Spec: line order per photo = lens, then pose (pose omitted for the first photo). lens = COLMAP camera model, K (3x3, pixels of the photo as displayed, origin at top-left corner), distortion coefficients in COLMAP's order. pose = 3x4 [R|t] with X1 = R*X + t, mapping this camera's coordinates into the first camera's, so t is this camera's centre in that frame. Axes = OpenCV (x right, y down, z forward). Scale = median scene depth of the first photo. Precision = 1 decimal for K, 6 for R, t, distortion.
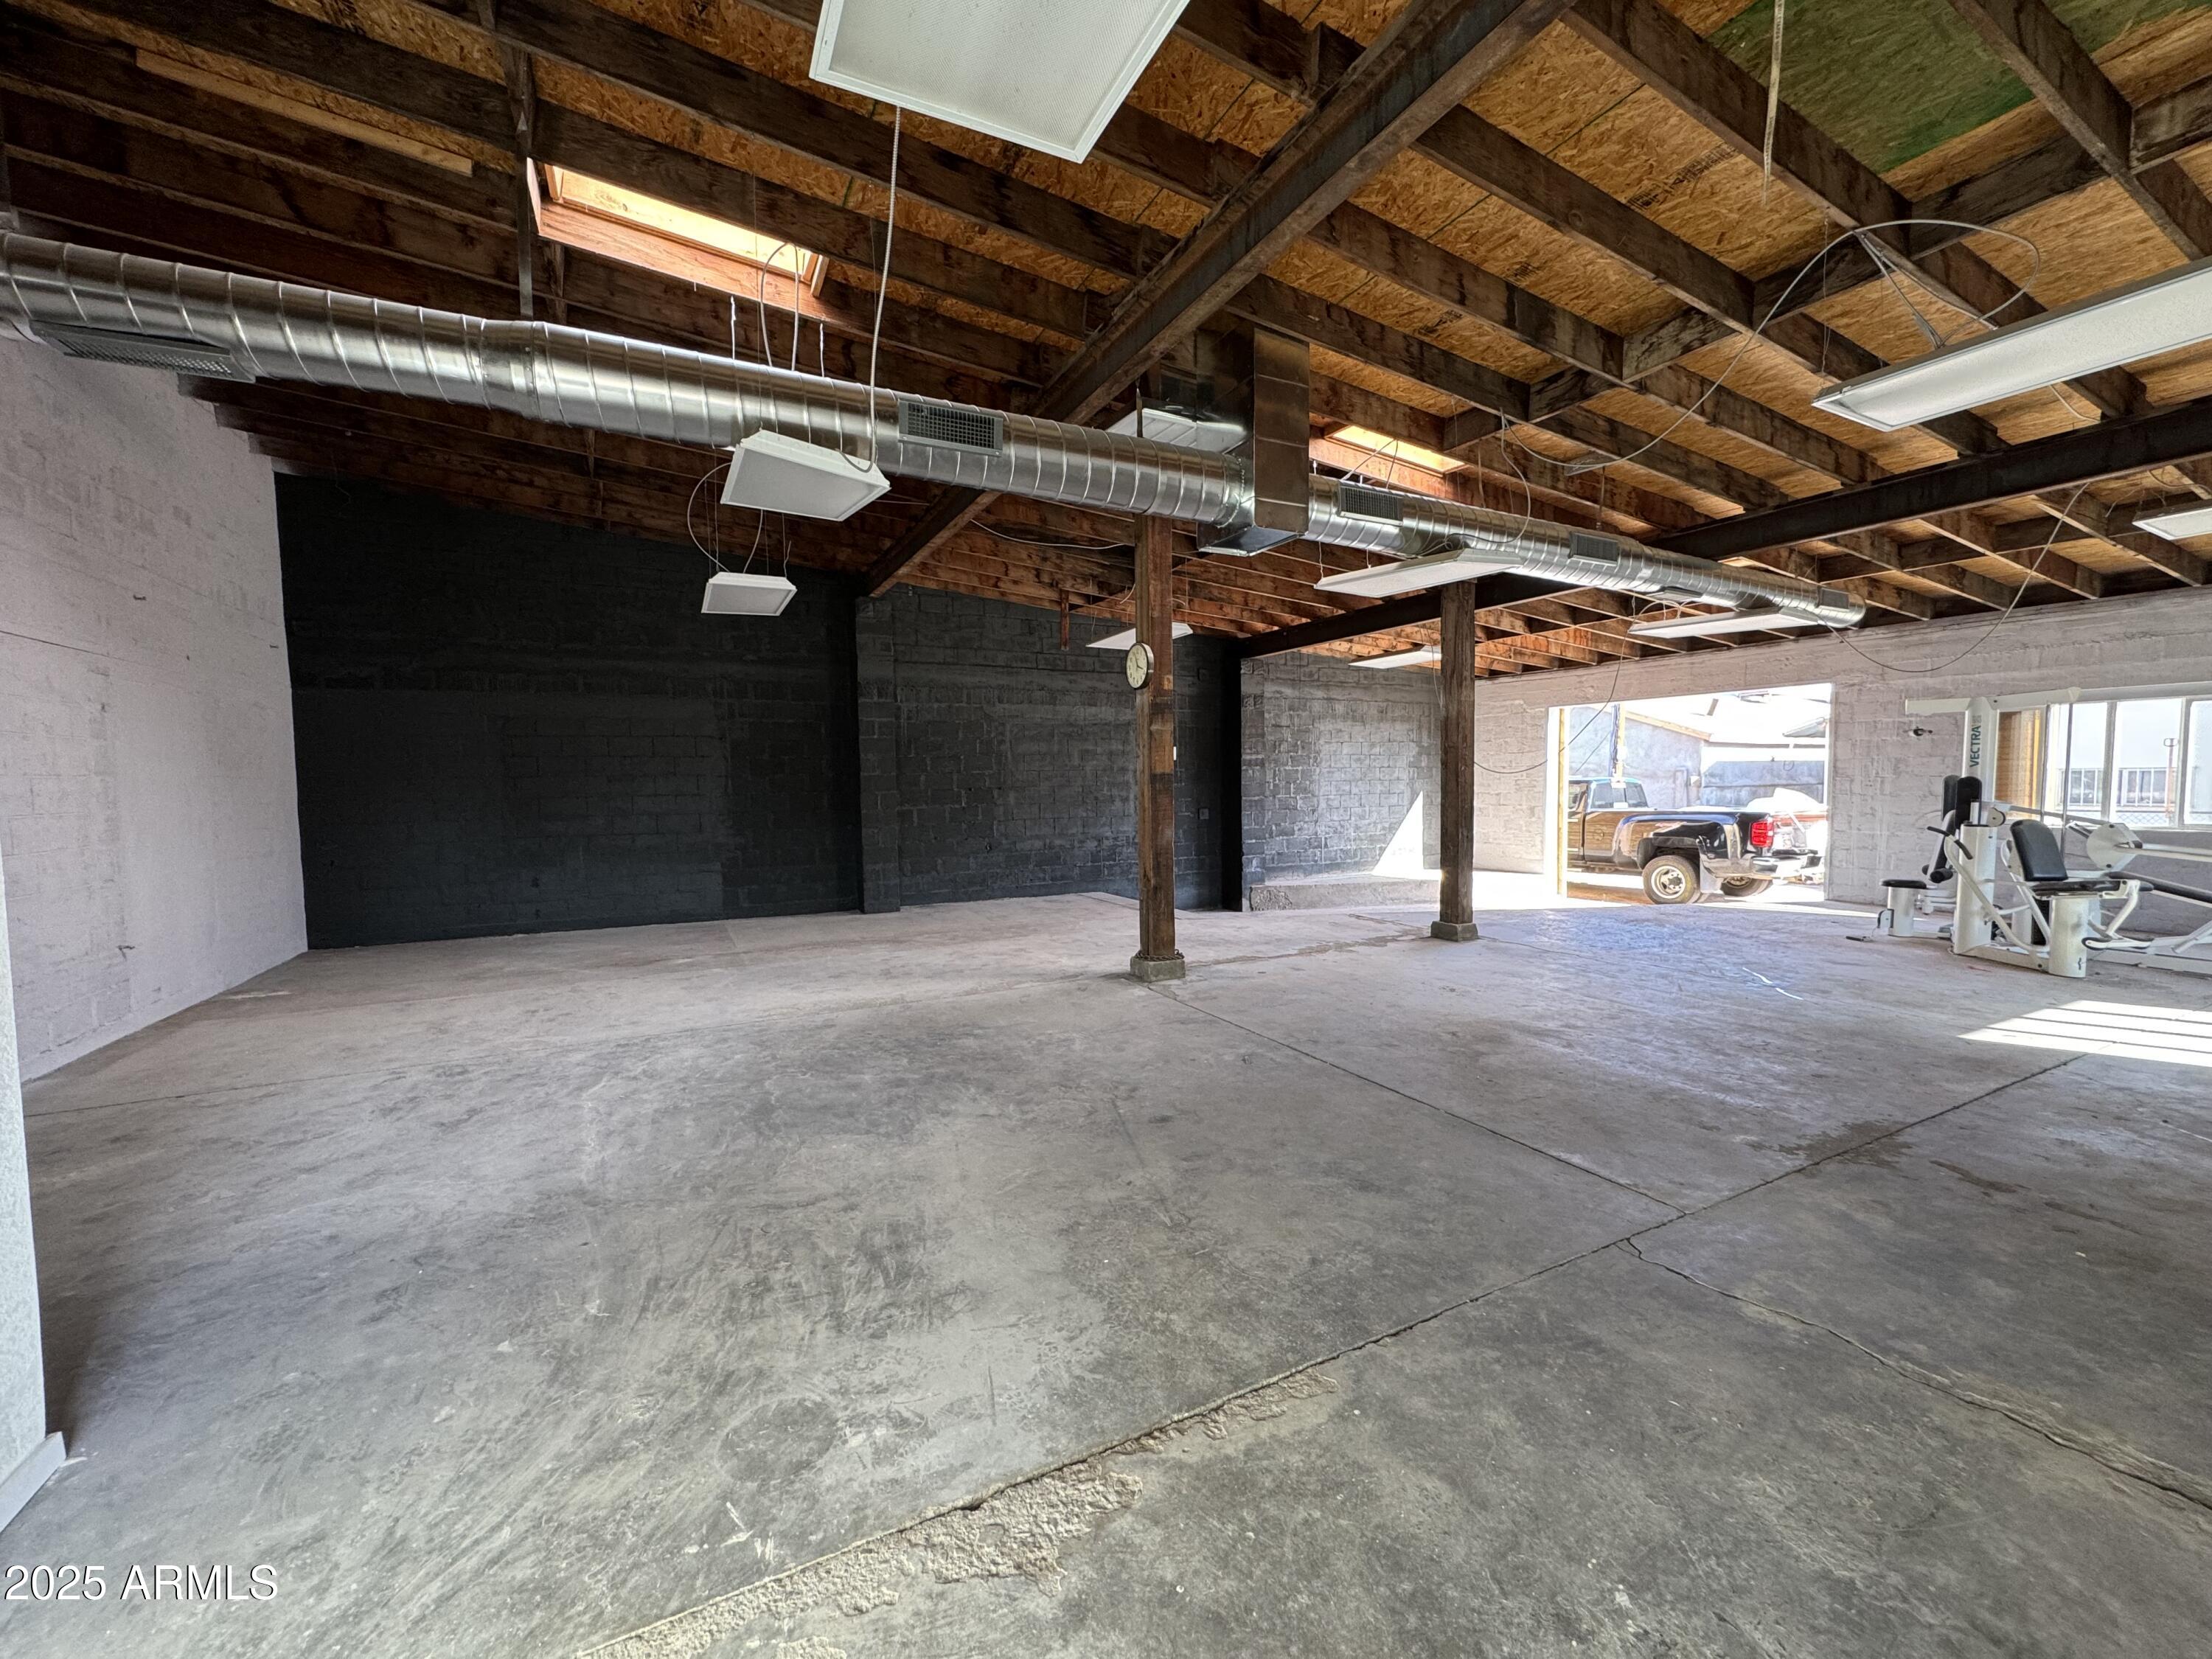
lens RADIAL K [[885.7, 0, 1110.3], [0, 885.7, 831.8], [0, 0, 1]] dist [0.000234, -0.000141]
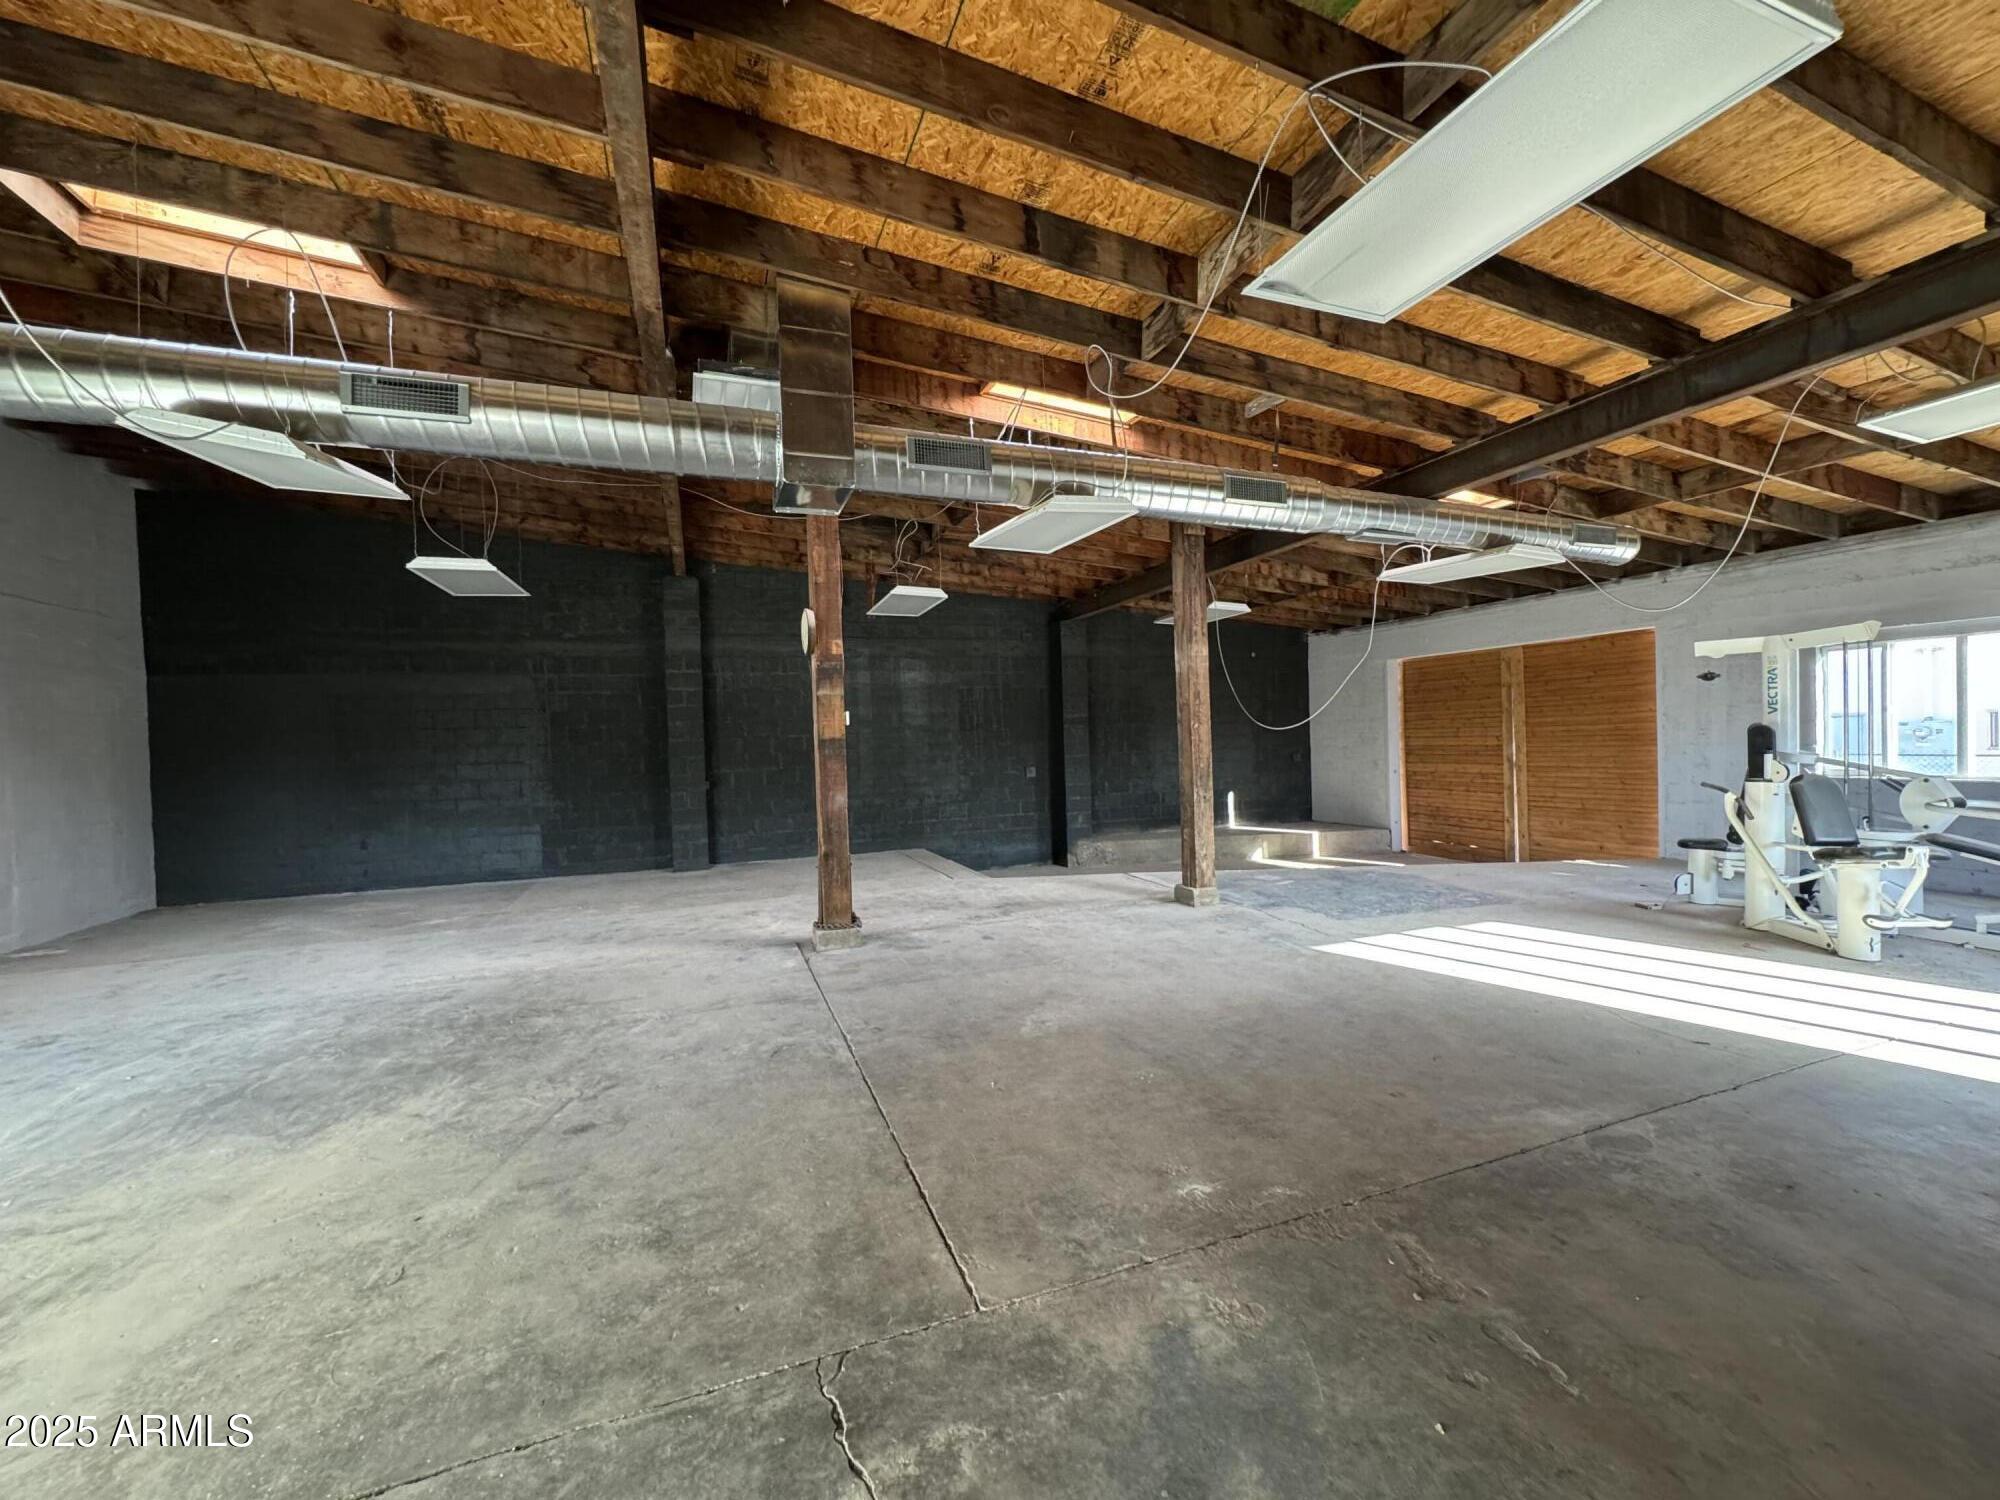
lens RADIAL K [[804.7, 0, 1000.0], [0, 804.7, 750.0], [0, 0, 1]] dist [-0.000347, -0.000616]
pose [[0.993371, -0.016142, -0.113815, 0.449210], [0.011431, 0.999056, -0.041921, -0.017306], [0.114384, 0.040342, 0.992617, 0.167969]]
